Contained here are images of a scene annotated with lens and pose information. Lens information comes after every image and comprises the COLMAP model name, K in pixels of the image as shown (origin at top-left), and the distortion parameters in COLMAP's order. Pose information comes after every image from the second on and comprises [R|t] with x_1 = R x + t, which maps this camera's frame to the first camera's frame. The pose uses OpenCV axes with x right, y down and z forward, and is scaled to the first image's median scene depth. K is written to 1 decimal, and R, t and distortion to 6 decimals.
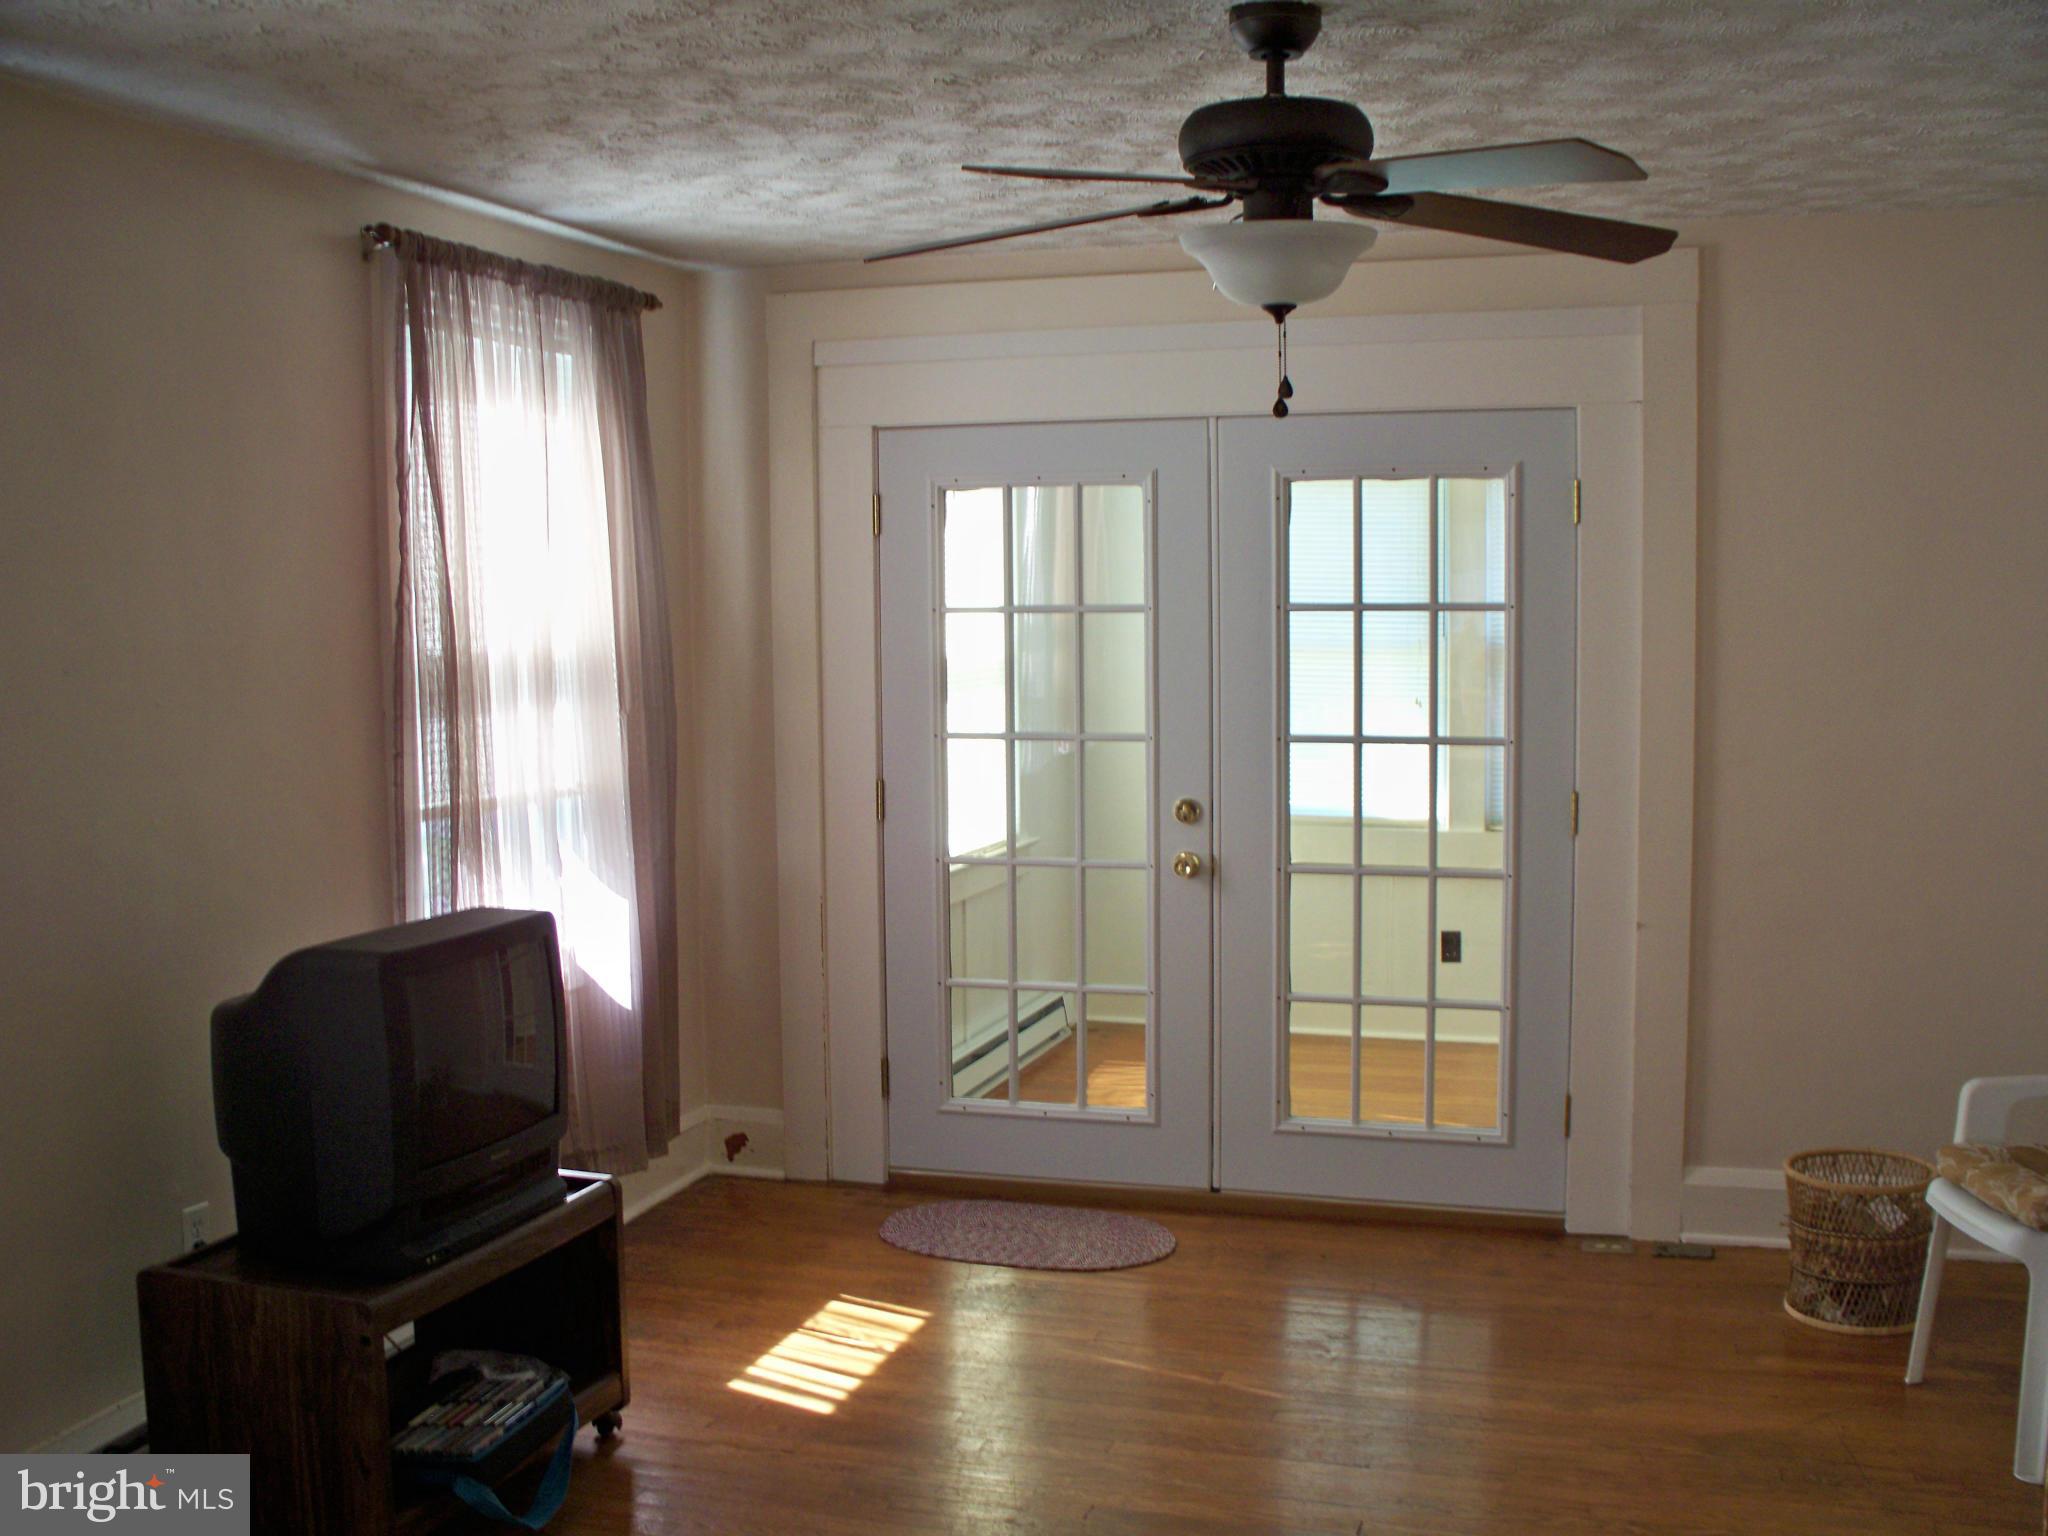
lens RADIAL K [[2160.3, 0, 1022.9], [0, 2160.3, 802.8], [0, 0, 1]] dist [-0.195391, 0.151082]
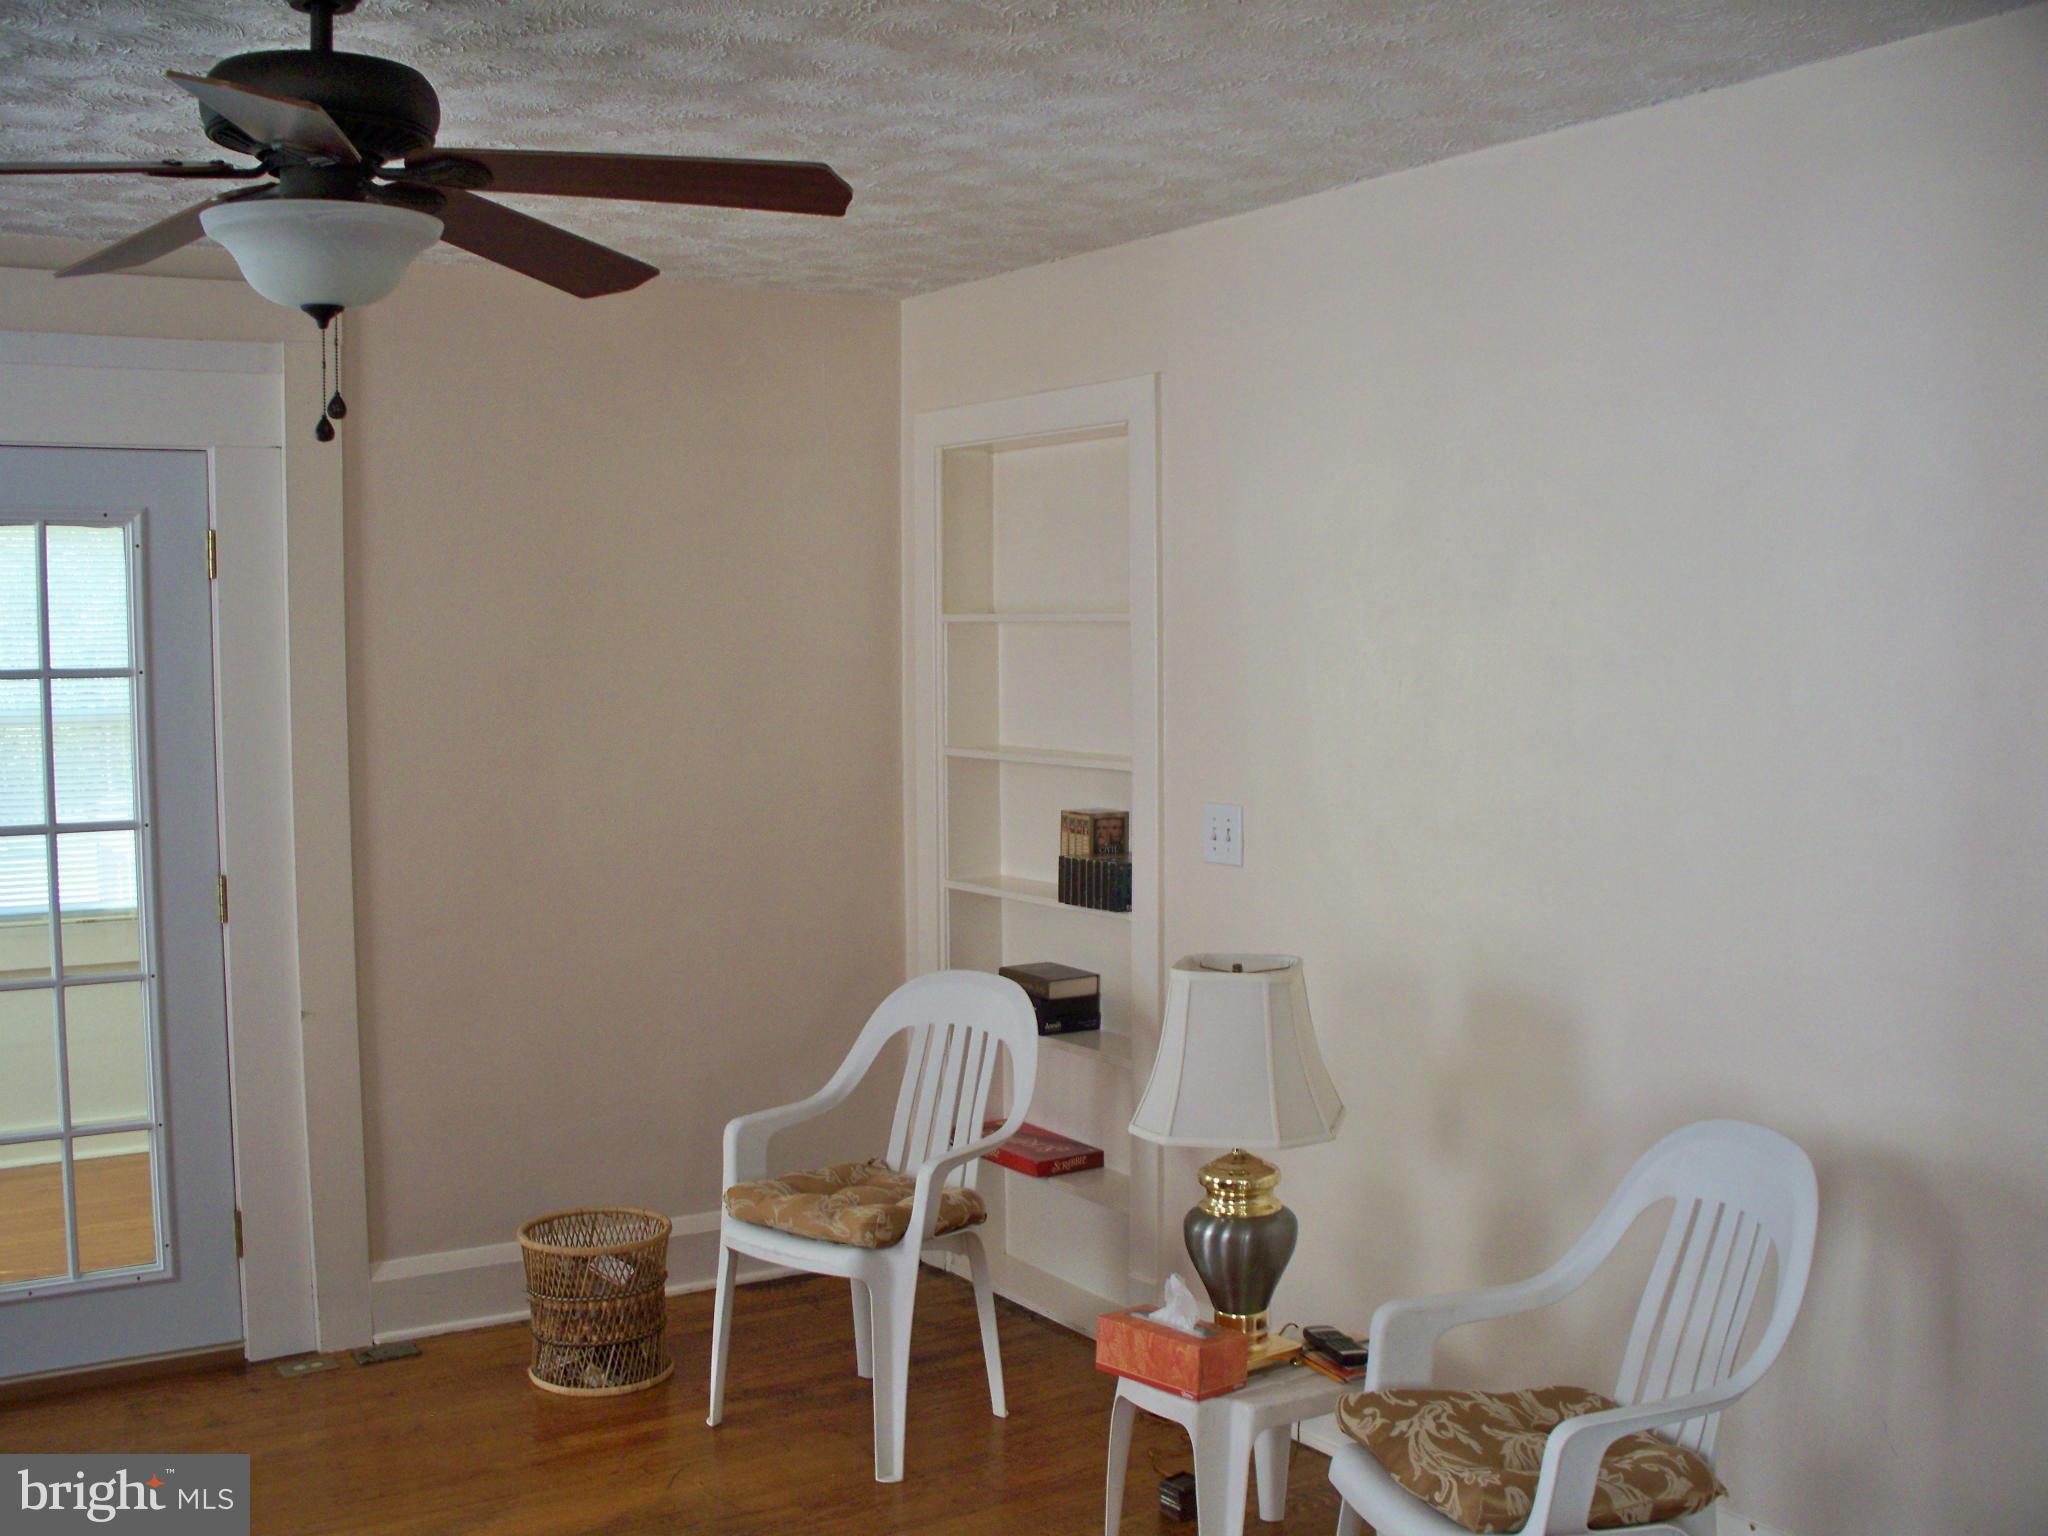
lens RADIAL K [[2160.3, 0, 1022.9], [0, 2160.3, 802.8], [0, 0, 1]] dist [-0.195391, 0.151082]
pose [[0.626182, -0.050750, 0.778024, -0.234882], [0.074548, 0.997205, 0.005049, -0.015826], [-0.776105, 0.054838, 0.628215, 0.187310]]
